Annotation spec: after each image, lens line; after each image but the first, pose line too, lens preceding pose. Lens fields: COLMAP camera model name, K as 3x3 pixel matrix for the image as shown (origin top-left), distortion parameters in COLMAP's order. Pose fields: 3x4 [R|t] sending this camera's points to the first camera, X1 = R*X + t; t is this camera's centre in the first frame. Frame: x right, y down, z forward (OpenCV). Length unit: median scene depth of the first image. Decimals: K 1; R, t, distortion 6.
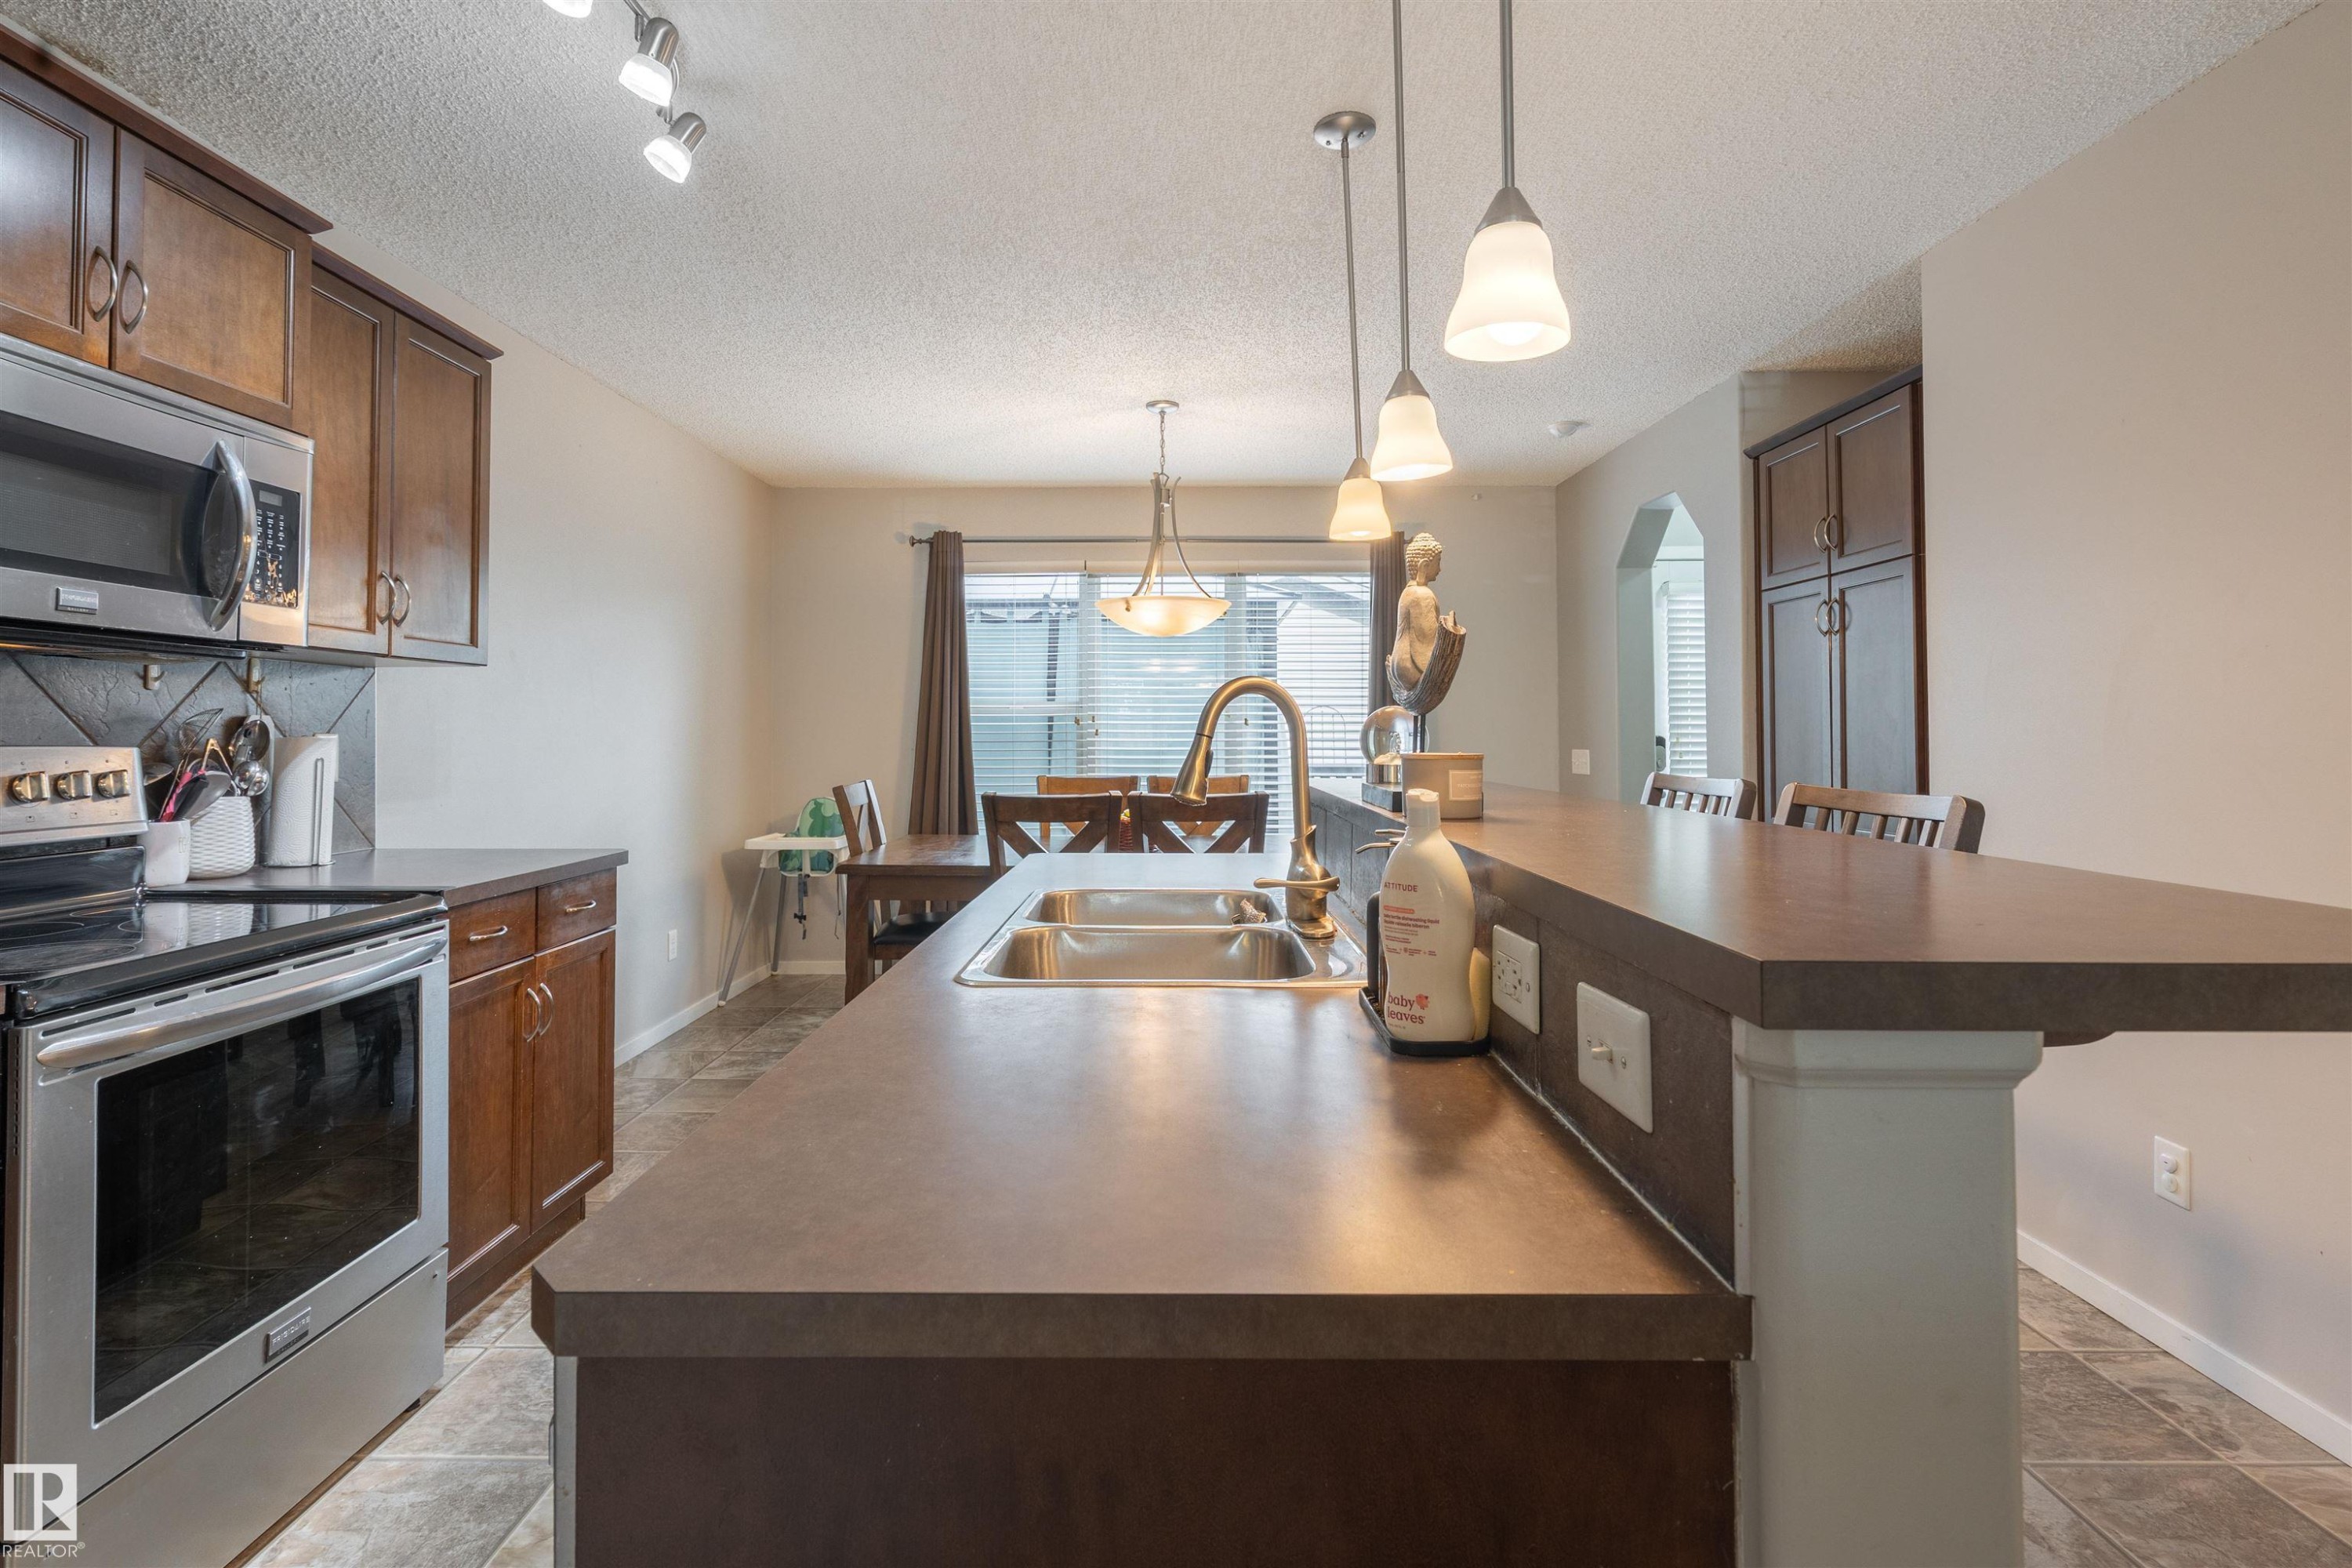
lens RADIAL K [[1079.8, 0, 1160.7], [0, 1079.8, 709.8], [0, 0, 1]] dist [-0.002534, 0.000972]
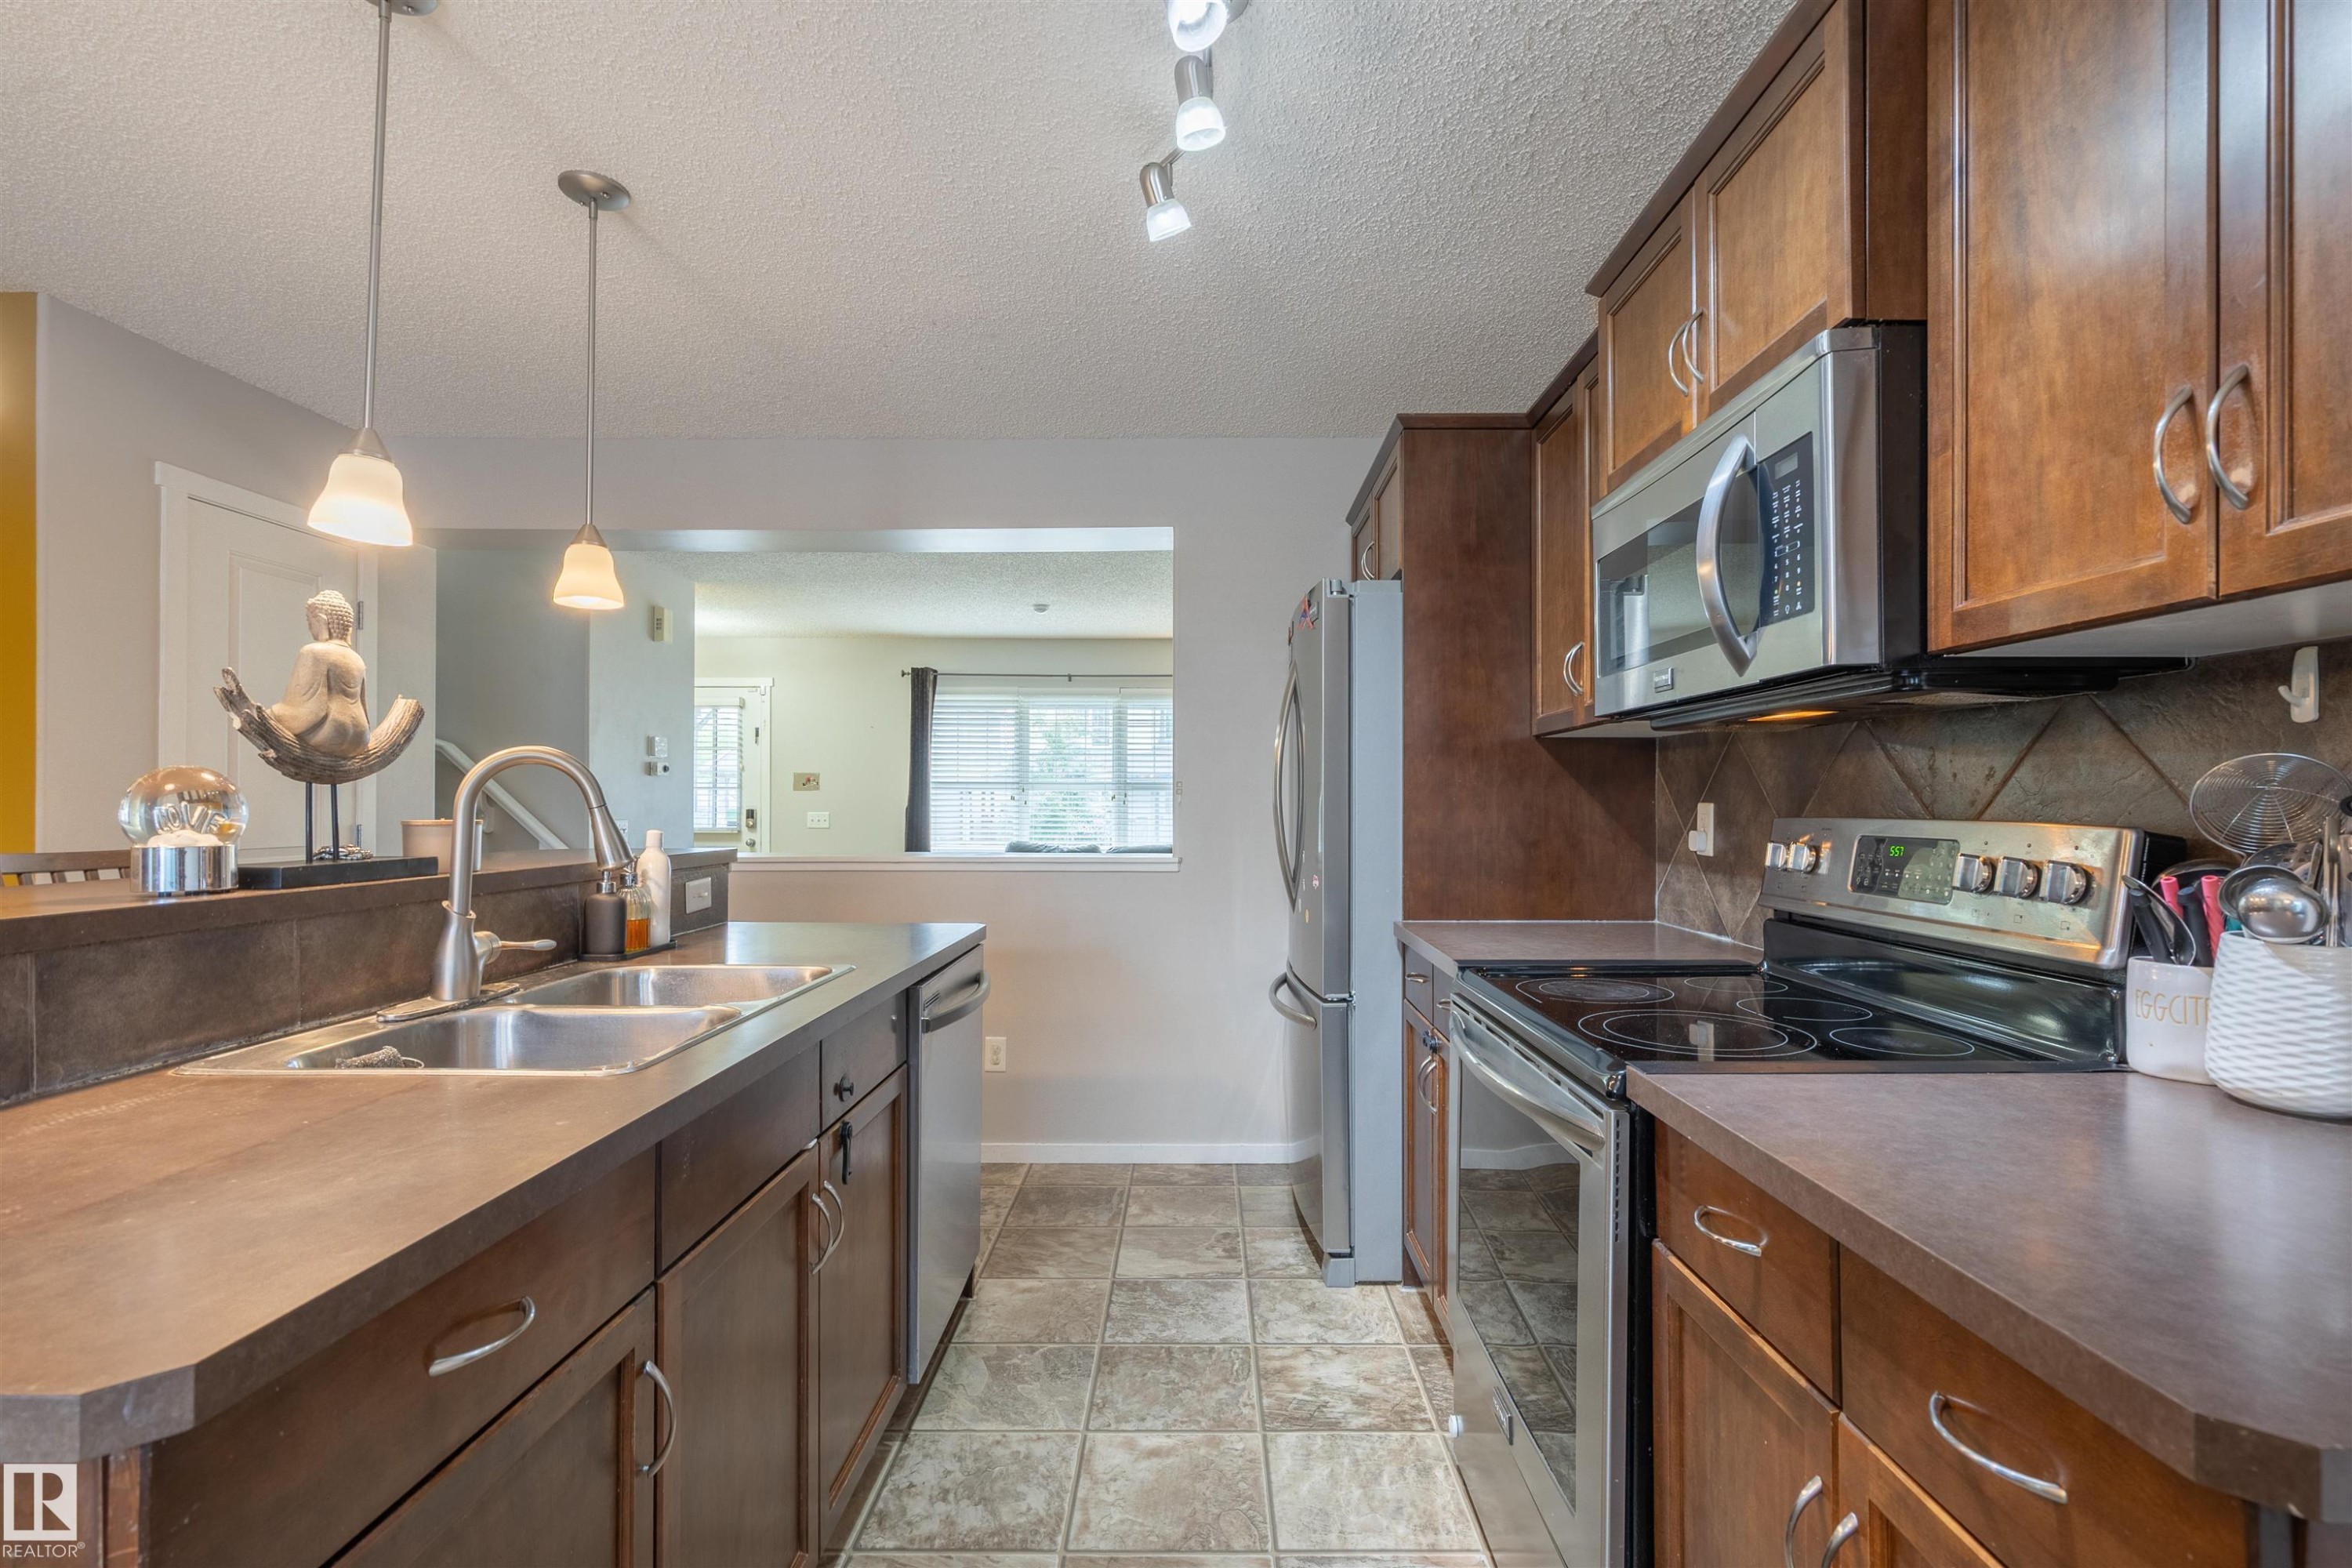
lens RADIAL K [[1079.8, 0, 1193.3], [0, 1079.8, 794.9], [0, 0, 1]] dist [-0.002534, 0.000972]
pose [[-0.999985, -0.005417, -0.000417, -0.408595], [-0.005403, 0.999571, -0.028770, 0.034911], [0.000573, -0.028768, -0.999586, 1.556029]]
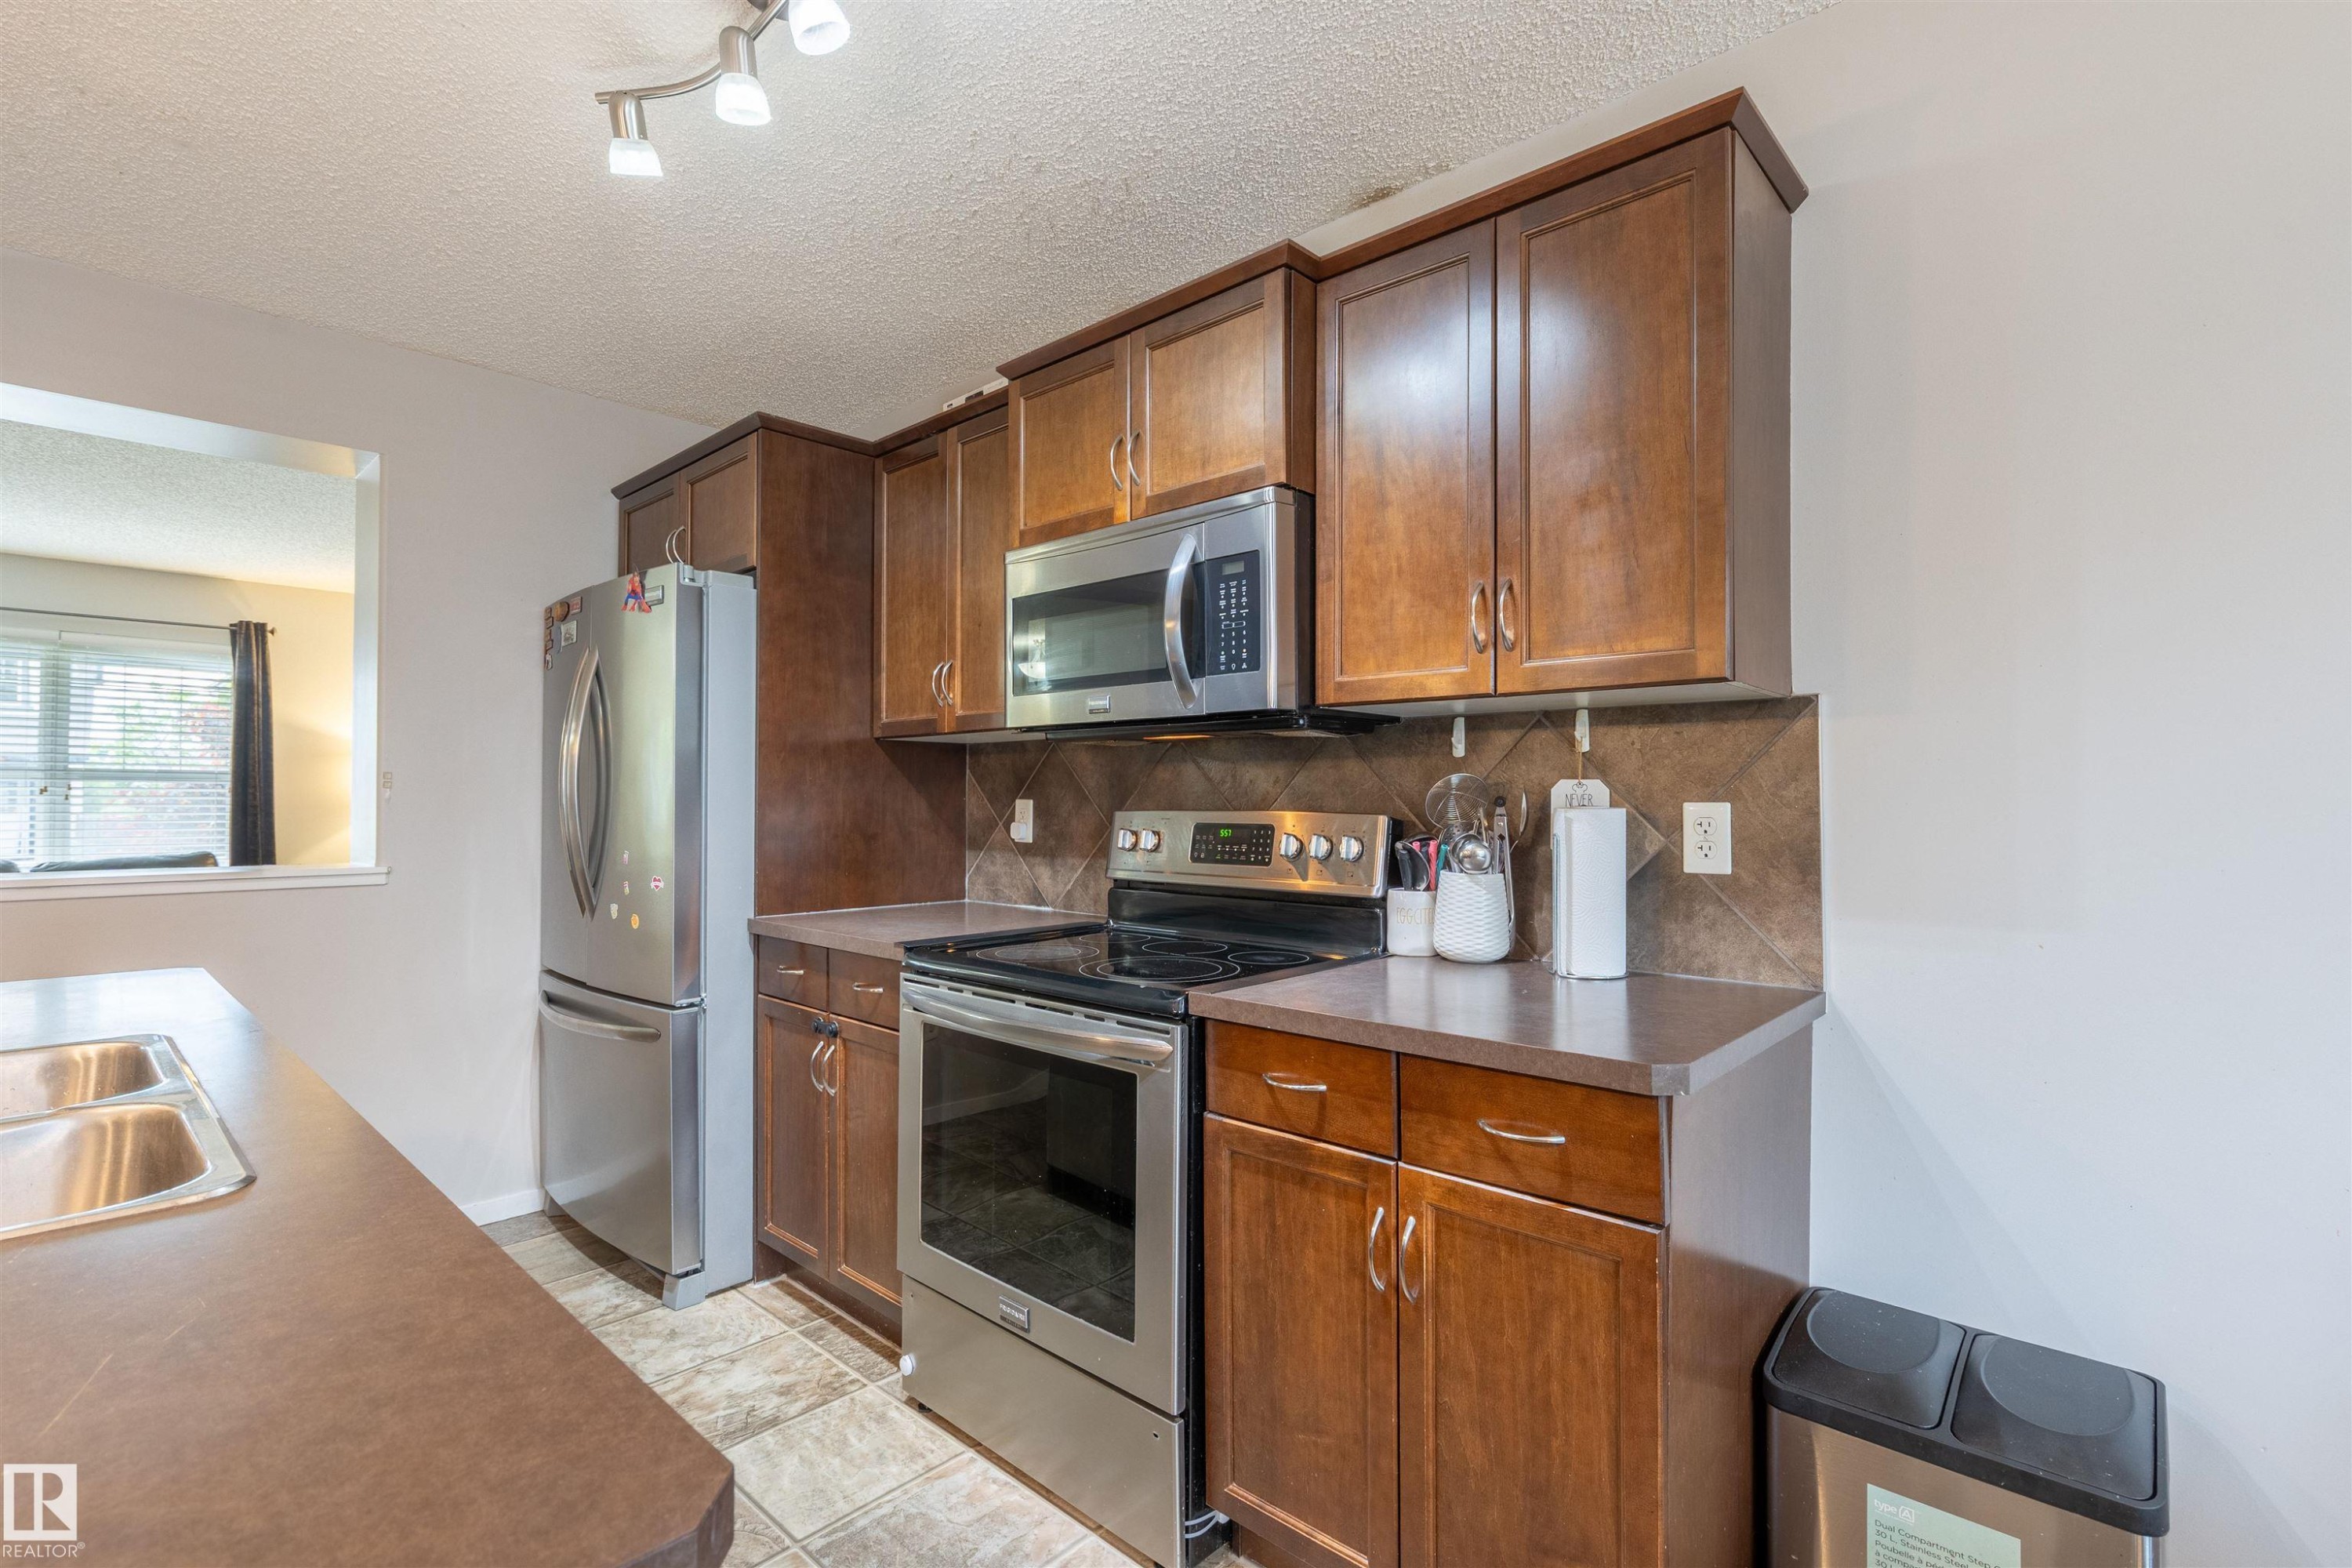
lens RADIAL K [[1079.8, 0, 1172.2], [0, 1079.8, 782.4], [0, 0, 1]] dist [-0.002534, 0.000972]
pose [[-0.674180, -0.017639, -0.738356, -0.039395], [0.010787, 0.999373, -0.033724, 0.035134], [0.738488, -0.030701, -0.673567, 1.504190]]
